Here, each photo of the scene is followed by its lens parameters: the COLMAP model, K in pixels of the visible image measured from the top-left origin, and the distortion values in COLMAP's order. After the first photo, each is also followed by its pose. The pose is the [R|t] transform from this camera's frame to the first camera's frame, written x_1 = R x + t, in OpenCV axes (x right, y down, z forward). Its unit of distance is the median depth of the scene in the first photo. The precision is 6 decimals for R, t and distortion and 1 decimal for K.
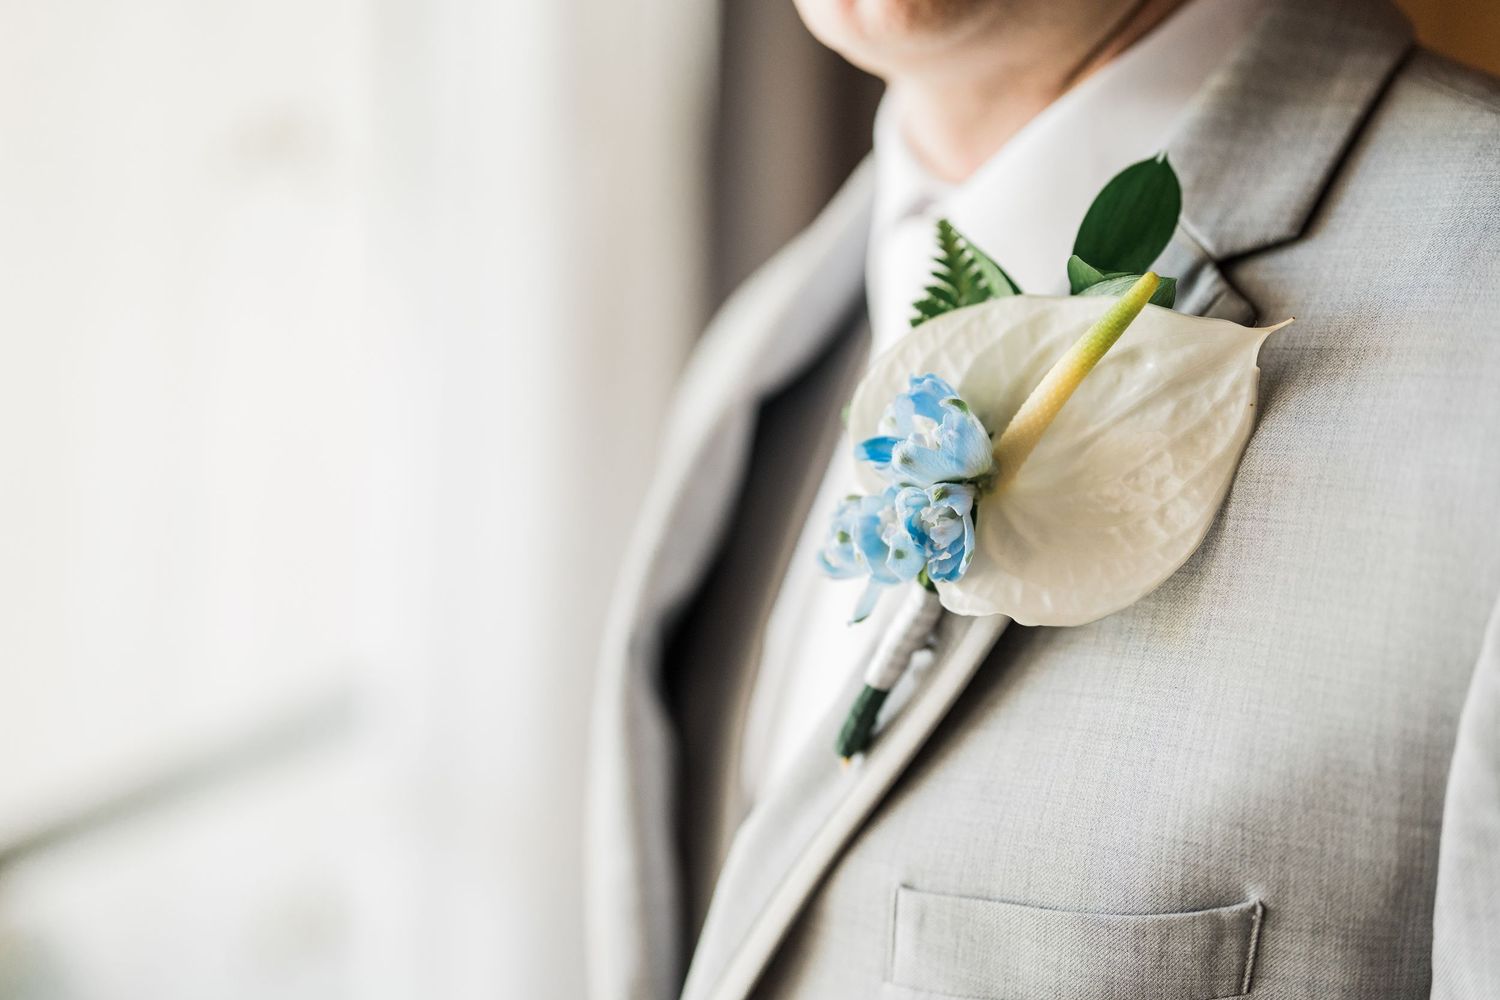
lens RADIAL K [[2052.4, 0, 754.8], [0, 2052.4, 498.7], [0, 0, 1]] dist [0.033749, 0.000000]
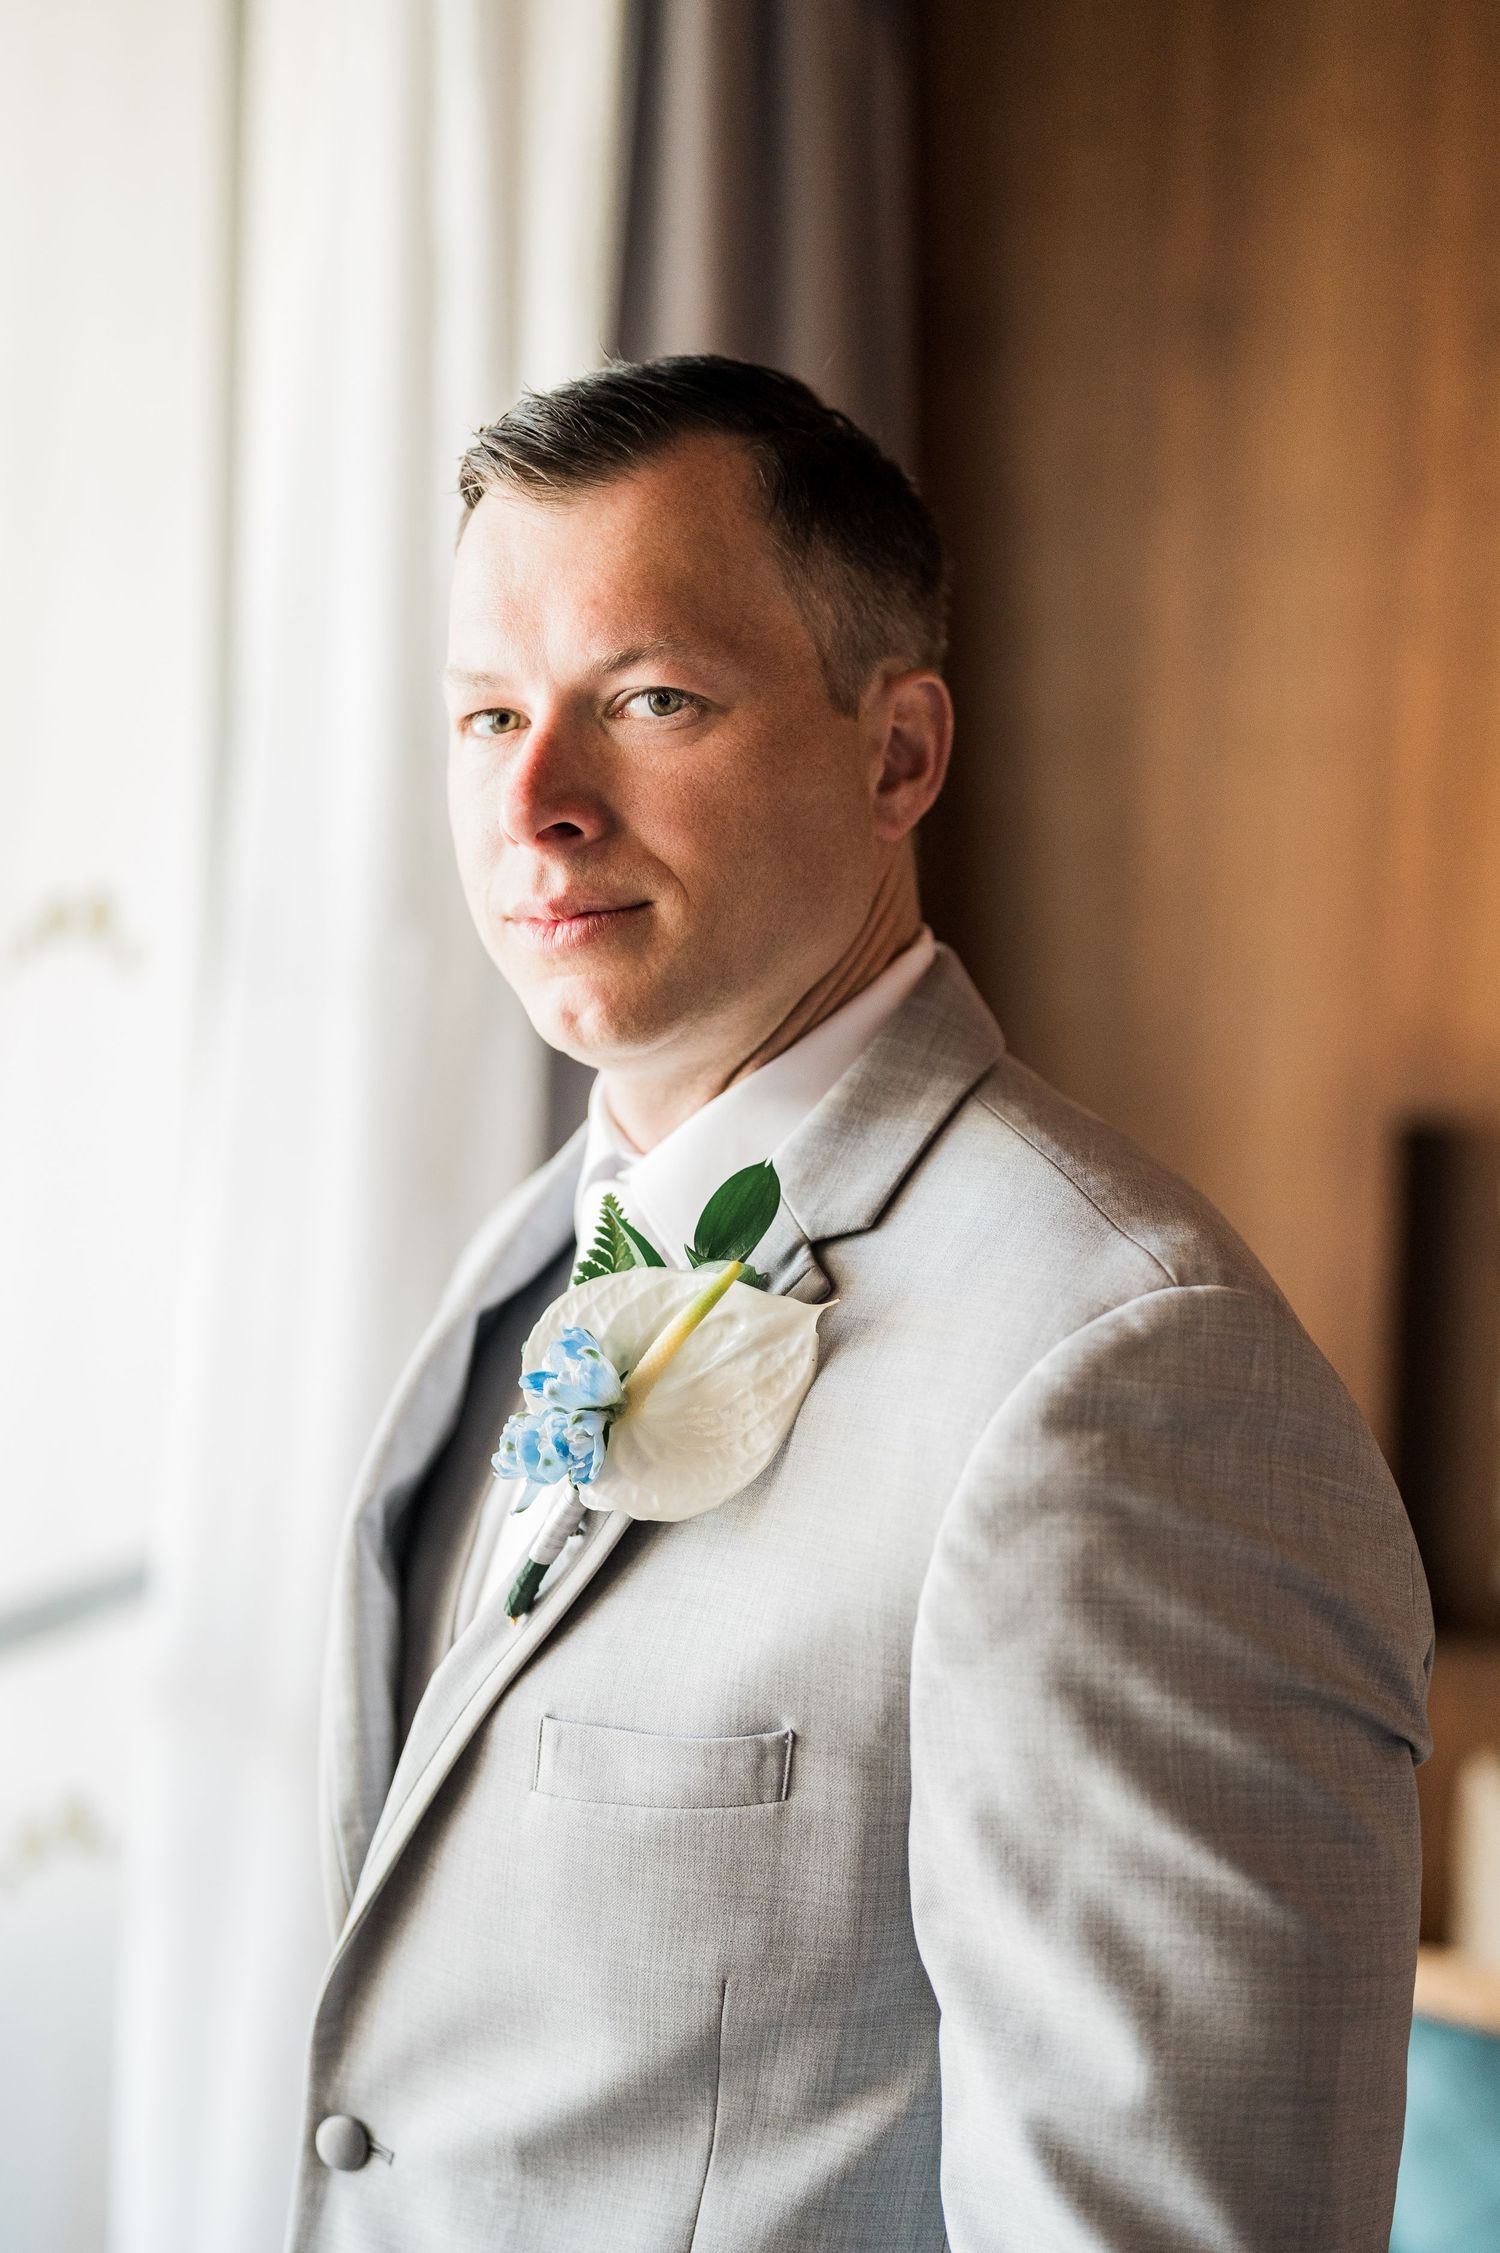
lens RADIAL K [[3082.8, 0, 741.1], [0, 3082.8, 1128.8], [0, 0, 1]] dist [0.033749, 0.000000]
pose [[0.999334, 0.036300, -0.003735, 0.191237], [-0.036440, 0.998116, -0.049357, -0.092640], [0.001937, 0.049460, 0.998774, -0.987404]]
